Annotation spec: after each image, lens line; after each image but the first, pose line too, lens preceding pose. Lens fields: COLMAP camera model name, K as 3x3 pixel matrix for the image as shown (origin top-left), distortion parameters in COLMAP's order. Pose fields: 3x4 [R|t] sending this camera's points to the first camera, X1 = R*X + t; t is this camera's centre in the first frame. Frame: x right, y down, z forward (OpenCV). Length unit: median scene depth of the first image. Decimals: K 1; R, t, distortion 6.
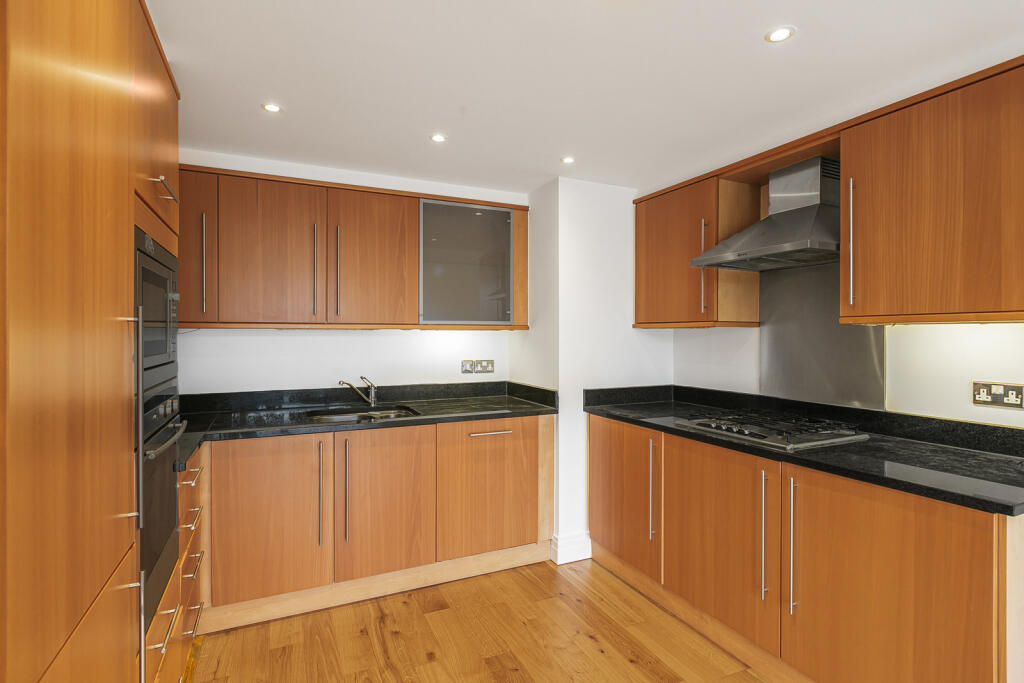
lens RADIAL K [[500.7, 0, 512.0], [0, 500.7, 341.5], [0, 0, 1]] dist [-0.000526, -0.000141]
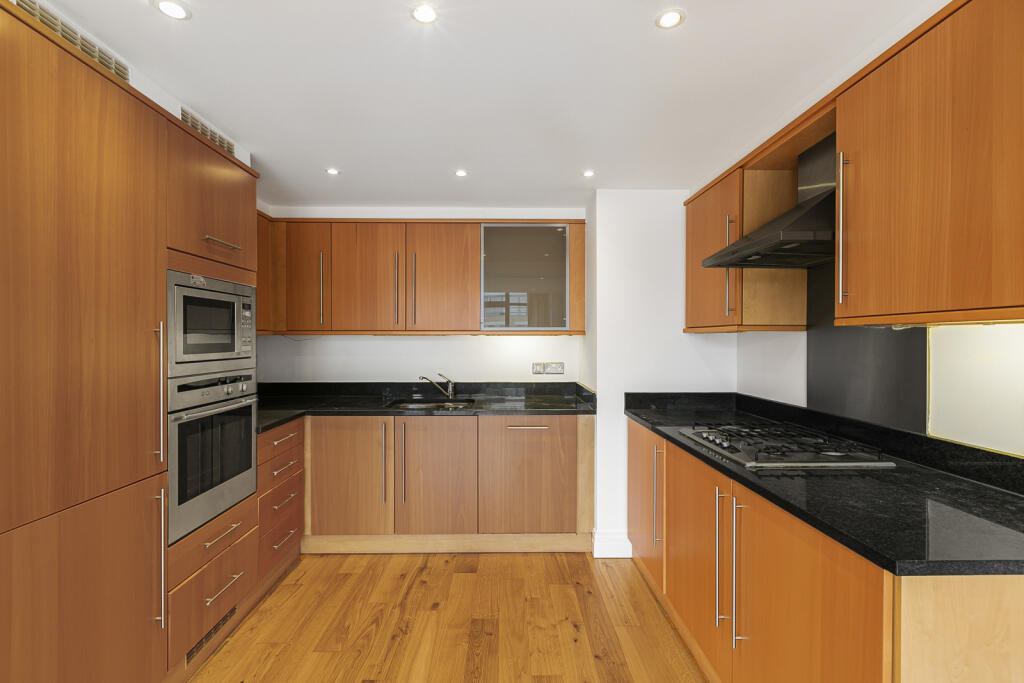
lens RADIAL K [[458.2, 0, 511.5], [0, 458.2, 347.5], [0, 0, 1]] dist [0.001635, 0.000167]
pose [[0.911817, 0.006616, -0.410543, 0.345977], [-0.005072, 0.999975, 0.004850, -0.000658], [0.410565, -0.002340, 0.911828, 0.051751]]
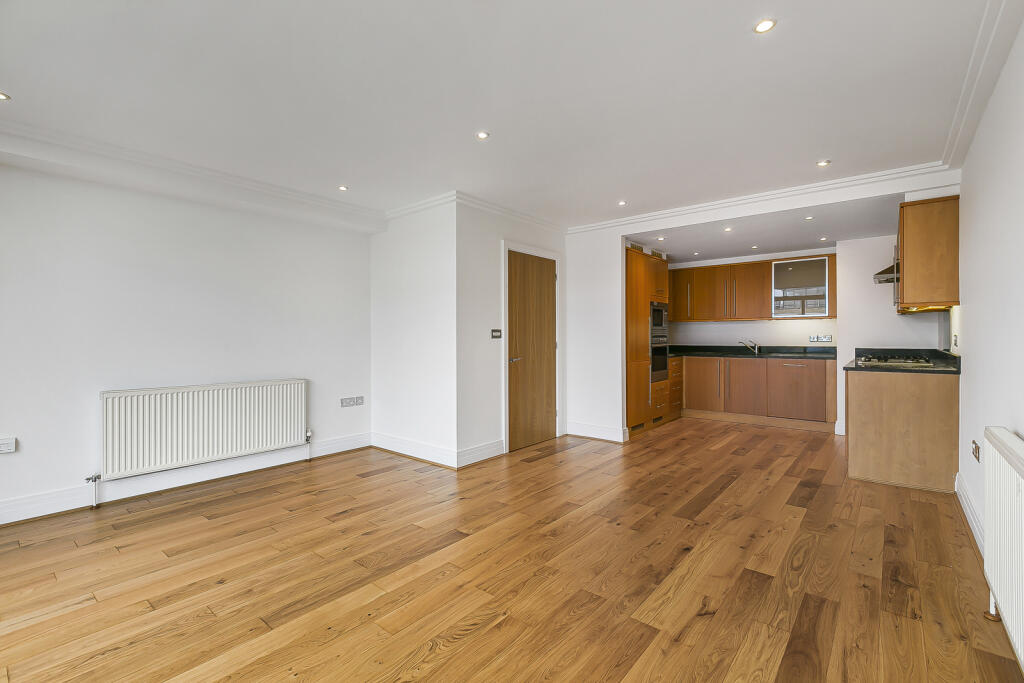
lens RADIAL K [[463.6, 0, 512.6], [0, 463.6, 335.4], [0, 0, 1]] dist [0.001469, 0.000288]
pose [[0.422351, -0.002668, -0.906429, 1.294713], [-0.002671, 0.999988, -0.004188, 0.063351], [0.906429, 0.004190, 0.422338, -1.001133]]
